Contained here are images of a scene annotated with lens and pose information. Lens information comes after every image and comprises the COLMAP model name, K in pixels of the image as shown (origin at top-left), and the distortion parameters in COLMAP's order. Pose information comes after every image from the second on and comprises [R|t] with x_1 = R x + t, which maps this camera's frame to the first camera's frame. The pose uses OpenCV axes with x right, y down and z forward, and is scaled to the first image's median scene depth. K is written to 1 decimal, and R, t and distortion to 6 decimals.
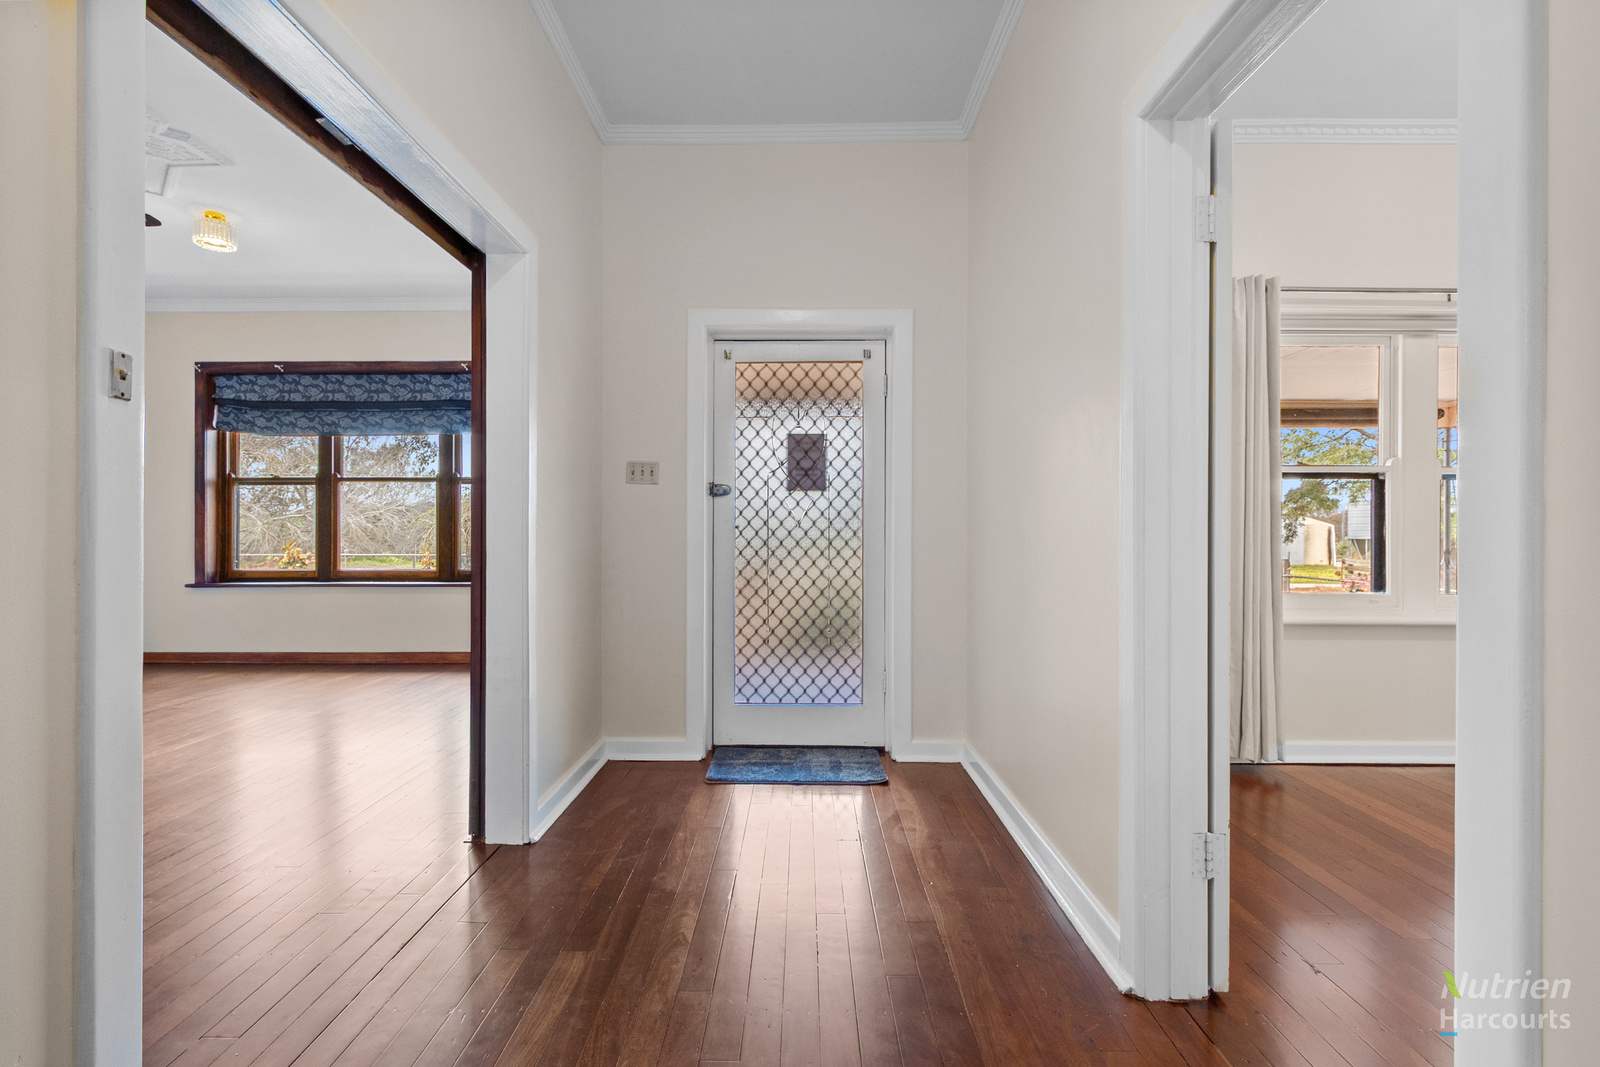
lens RADIAL K [[639.8, 0, 800.1], [0, 639.8, 530.7], [0, 0, 1]] dist [0.000168, 0.000060]
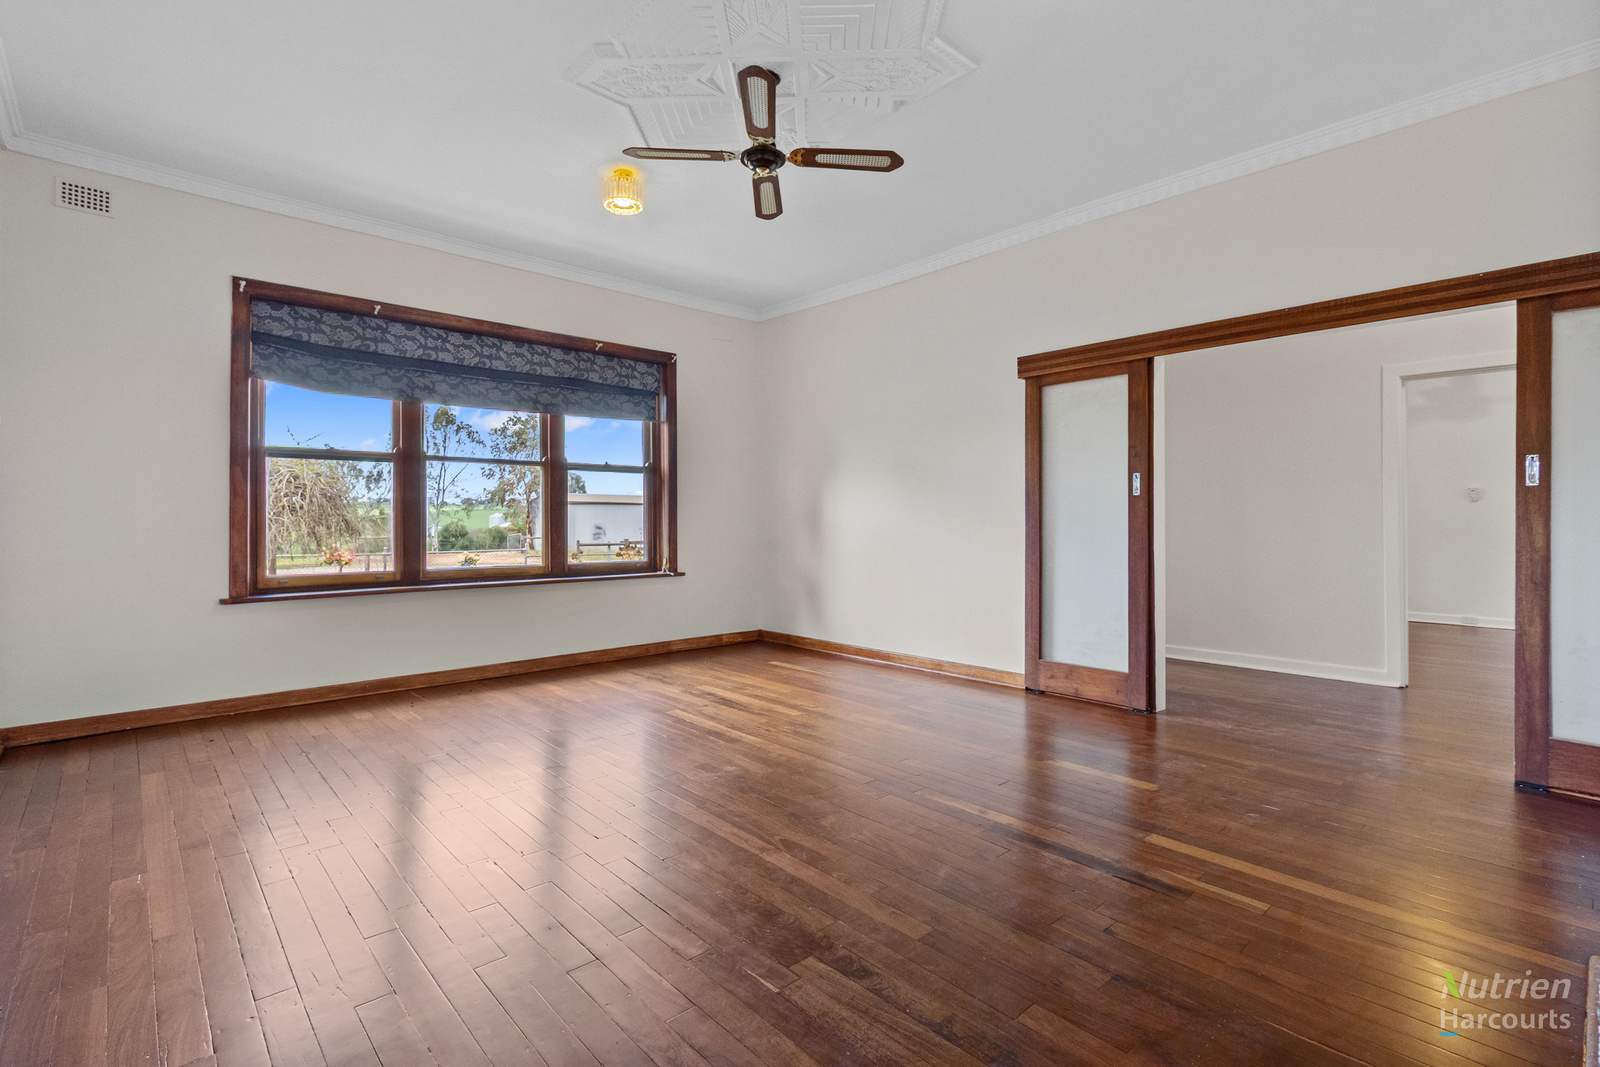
lens RADIAL K [[736.4, 0, 794.8], [0, 736.4, 524.0], [0, 0, 1]] dist [0.002061, -0.000177]
pose [[0.736924, -0.002373, 0.675972, -1.016365], [0.002156, 0.999997, 0.001159, 0.003224], [-0.675972, 0.000603, 0.736927, 0.007820]]
